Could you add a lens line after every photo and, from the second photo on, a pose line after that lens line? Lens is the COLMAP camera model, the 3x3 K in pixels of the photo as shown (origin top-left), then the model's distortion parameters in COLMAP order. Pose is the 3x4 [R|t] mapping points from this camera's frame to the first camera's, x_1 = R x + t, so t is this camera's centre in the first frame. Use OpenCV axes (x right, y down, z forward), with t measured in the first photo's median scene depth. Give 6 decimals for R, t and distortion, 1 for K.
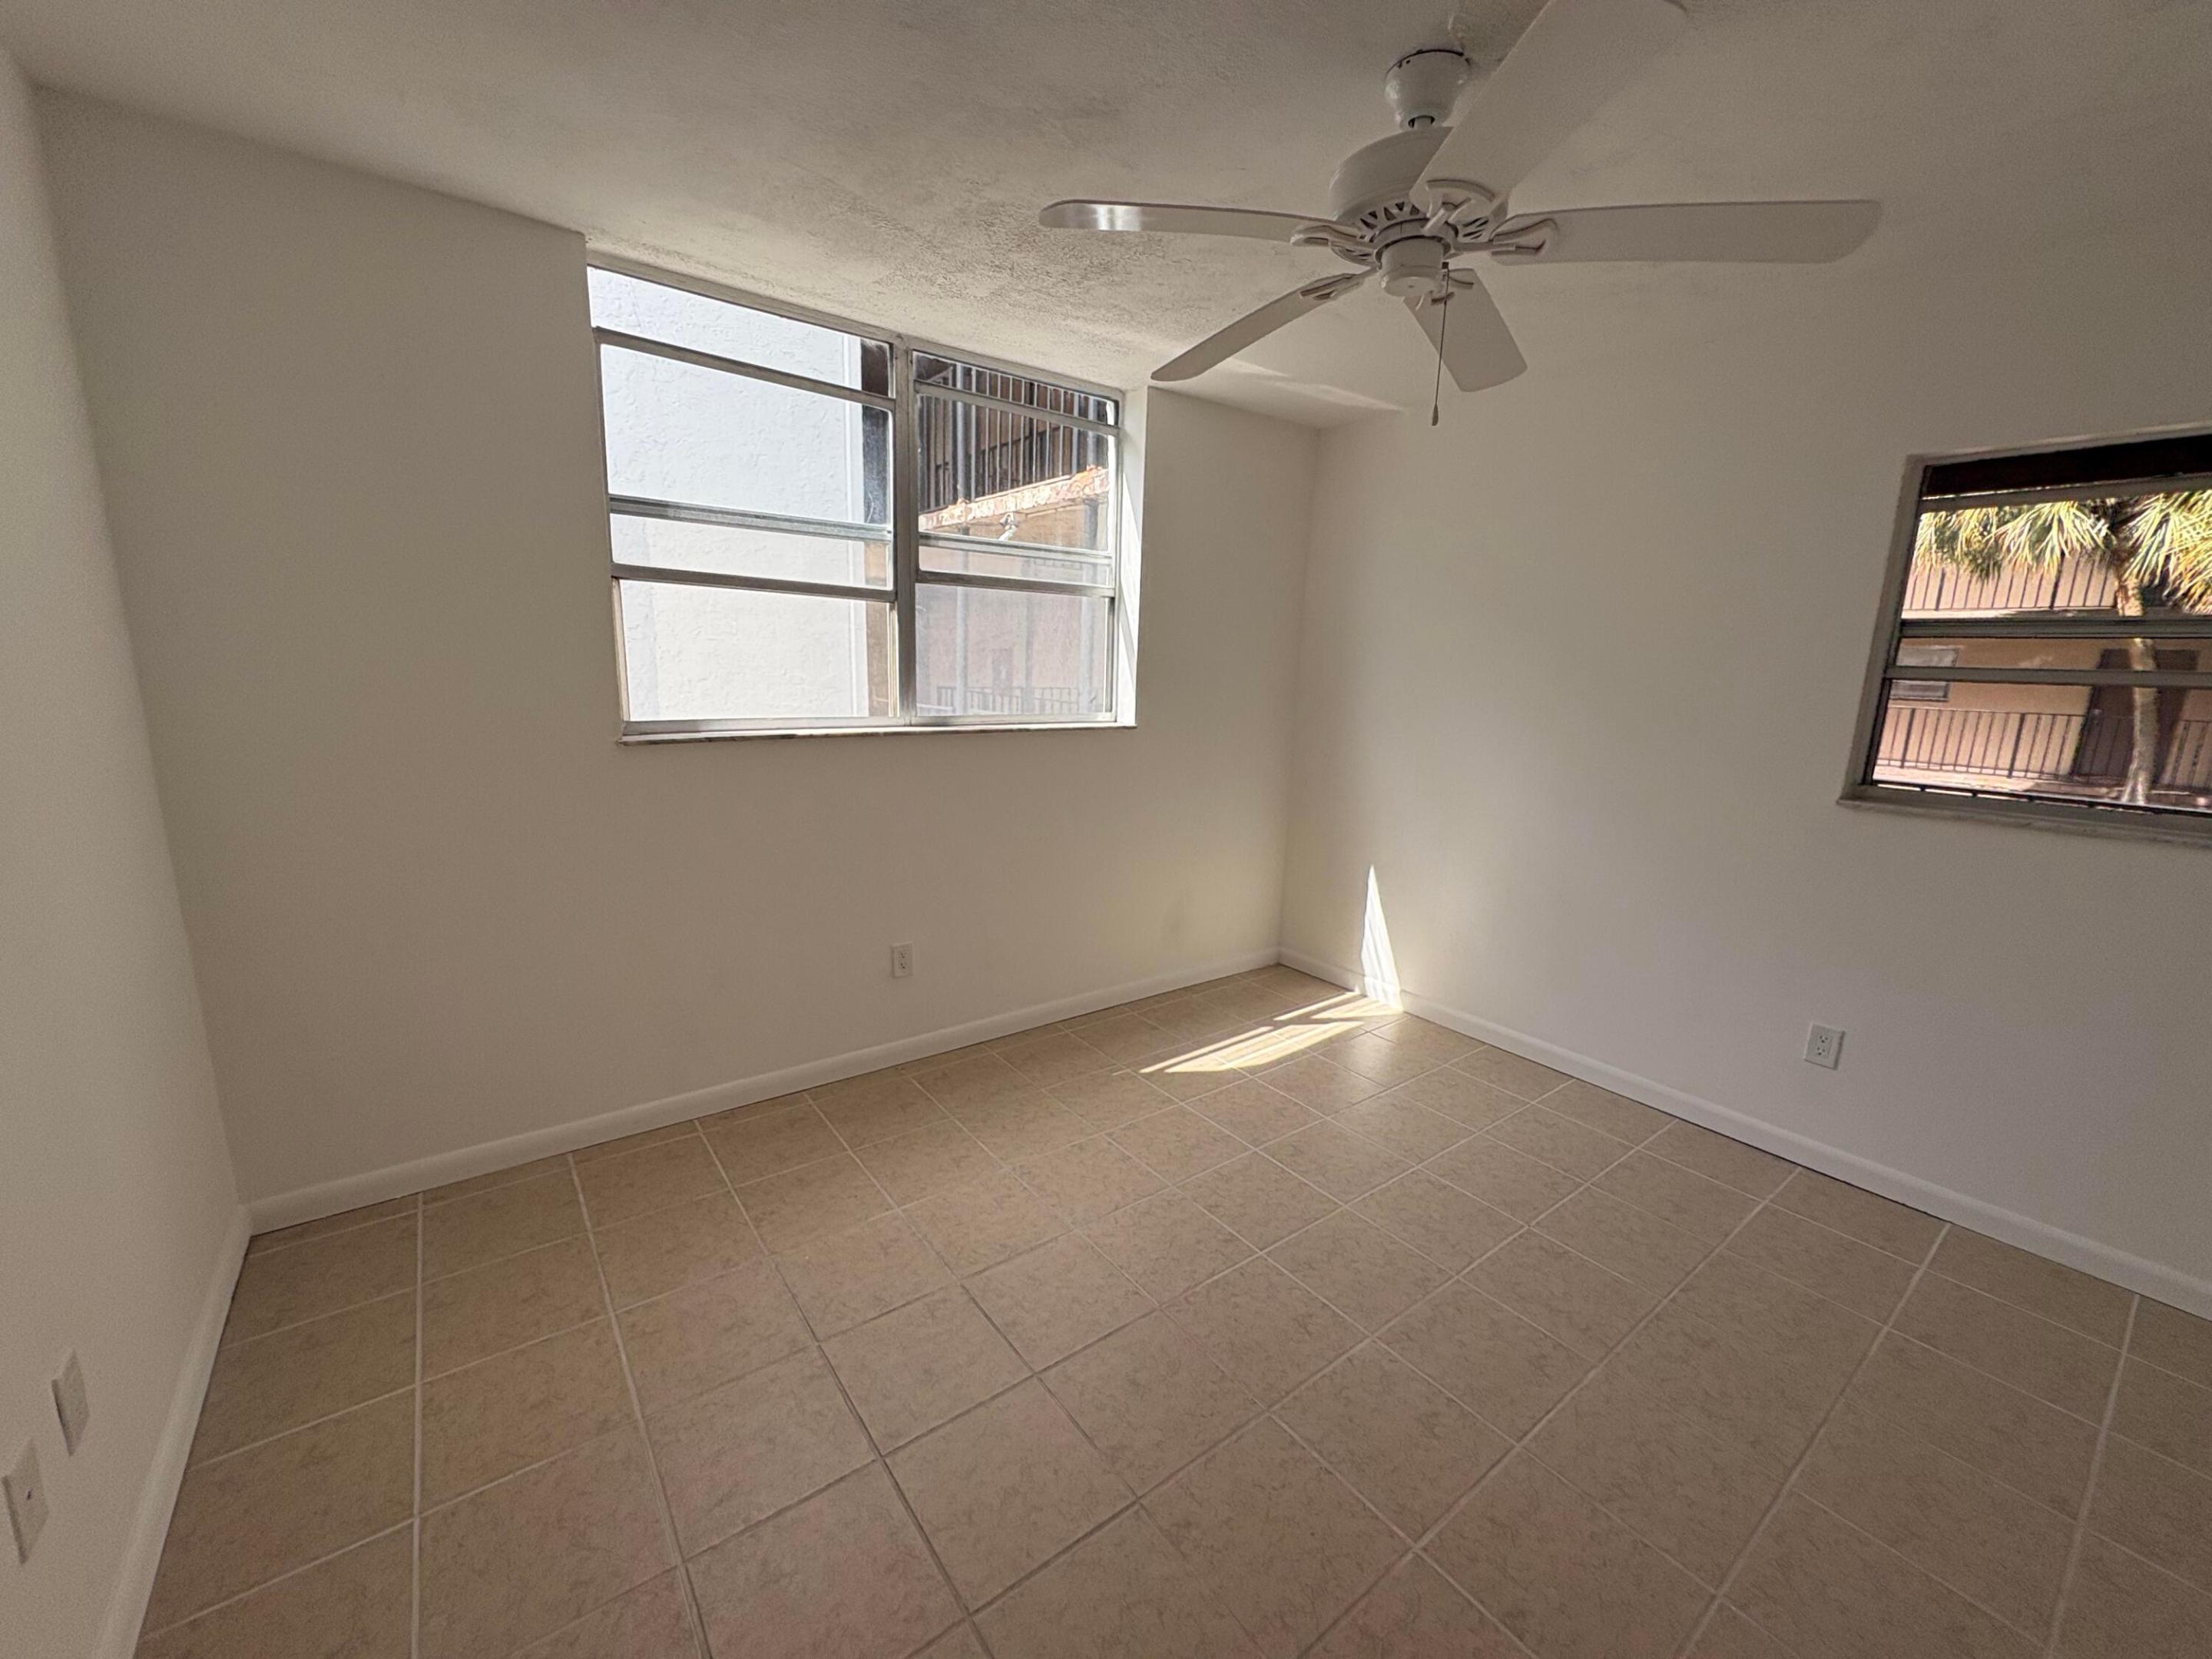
lens RADIAL K [[875.9, 0, 1104.9], [0, 875.9, 830.8], [0, 0, 1]] dist [0.000364, -0.000099]
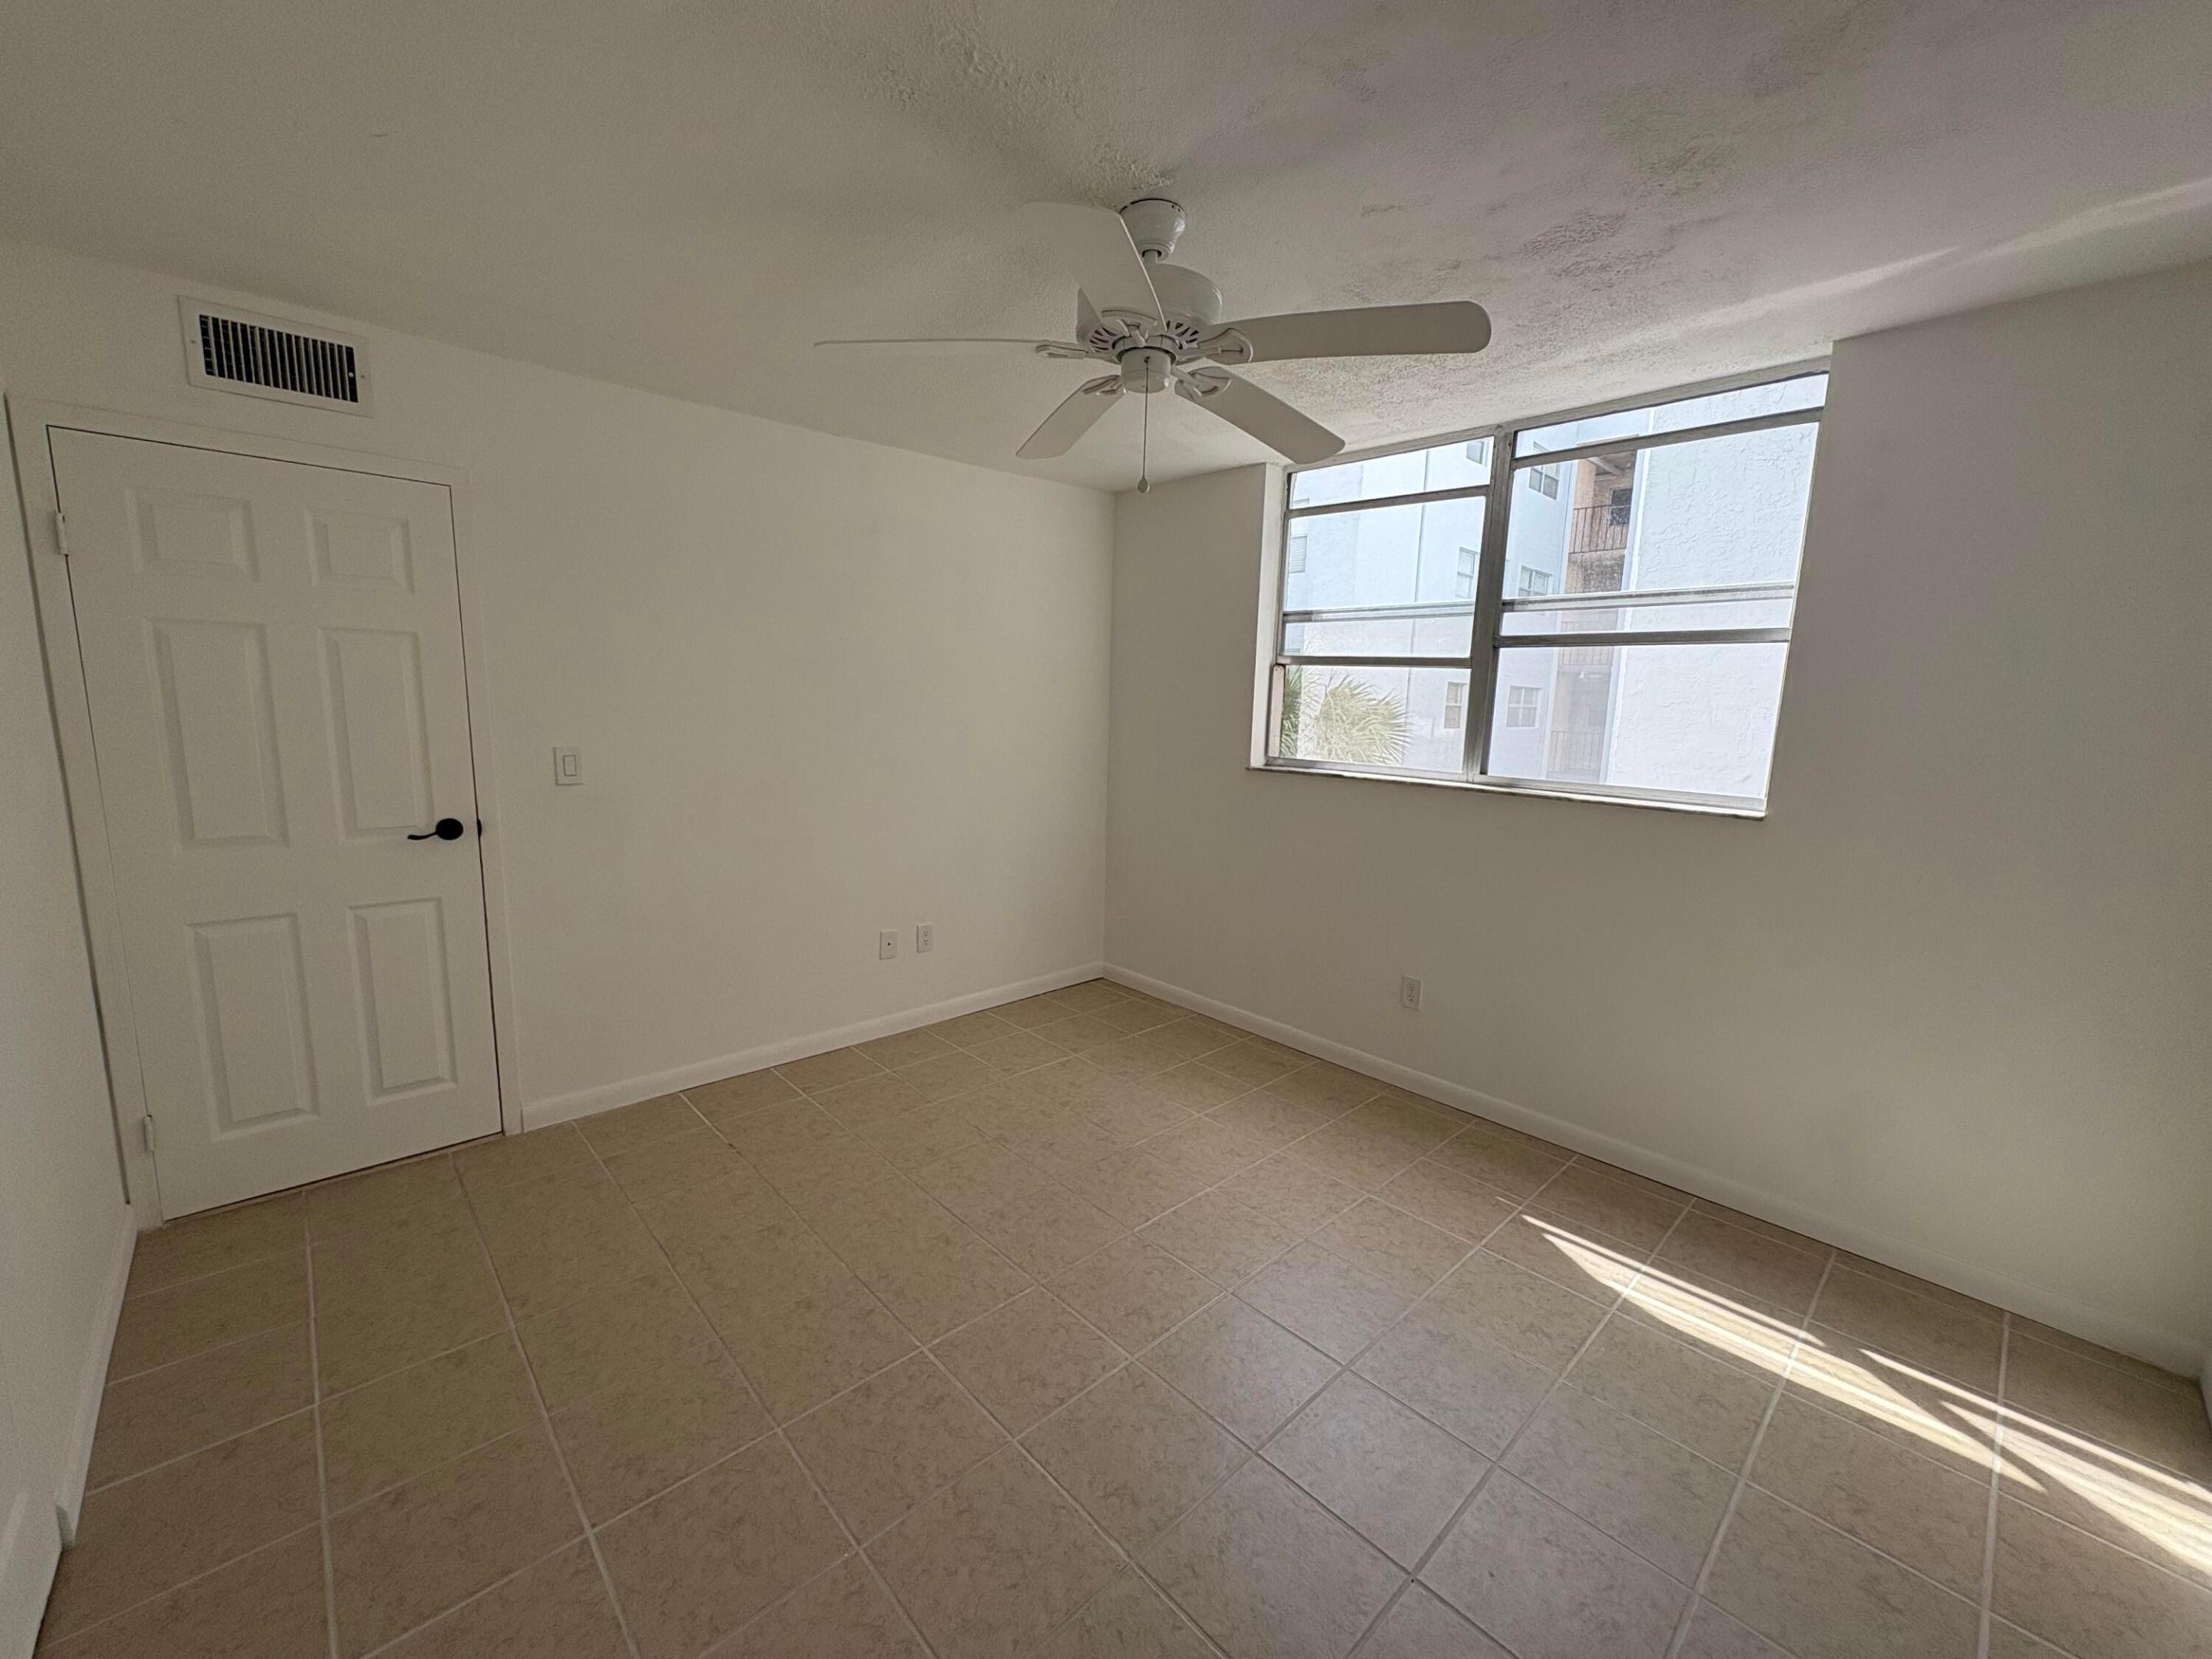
lens RADIAL K [[875.9, 0, 1106.0], [0, 875.9, 831.6], [0, 0, 1]] dist [0.000364, -0.000099]
pose [[0.110576, 0.122607, -0.986276, 0.938485], [-0.220889, 0.970574, 0.095890, -0.080994], [0.969010, 0.207255, 0.134404, 0.539418]]
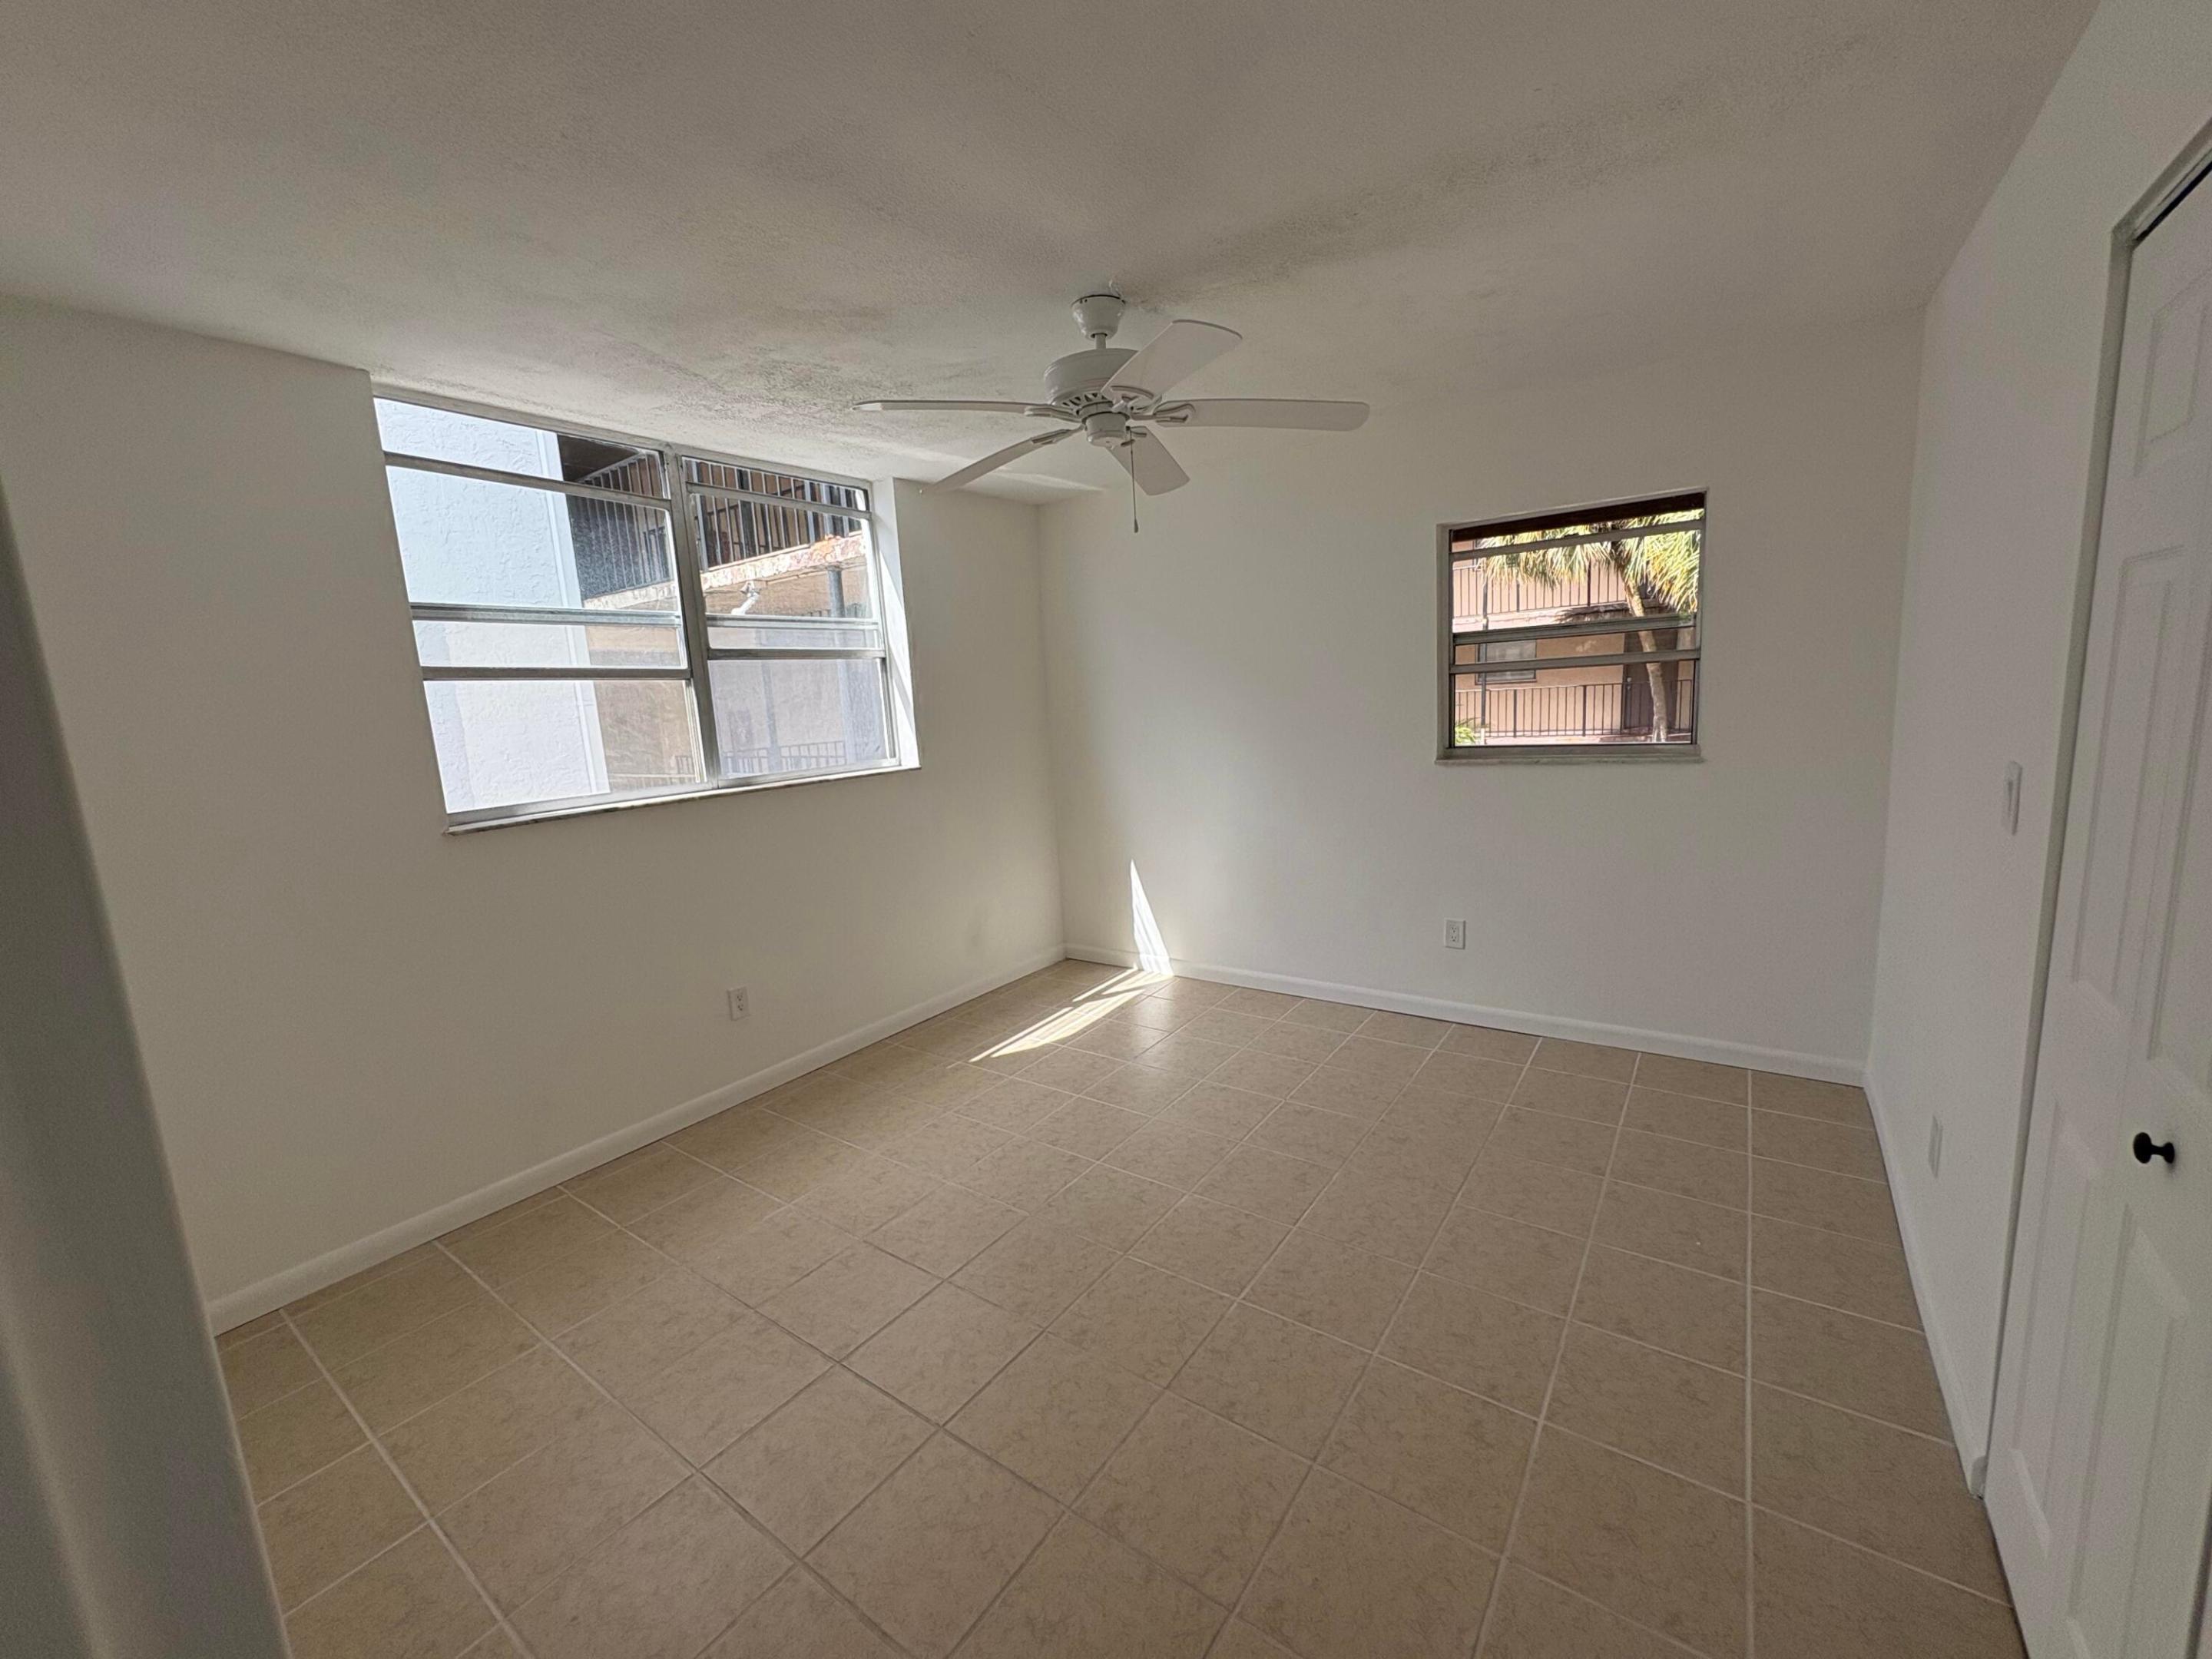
lens RADIAL K [[875.9, 0, 1102.7], [0, 875.9, 831.7], [0, 0, 1]] dist [0.000364, -0.000099]
pose [[0.951840, -0.132608, 0.276434, -0.089519], [0.144325, 0.989277, -0.022386, 0.032887], [-0.270501, 0.061205, 0.960772, -0.216957]]
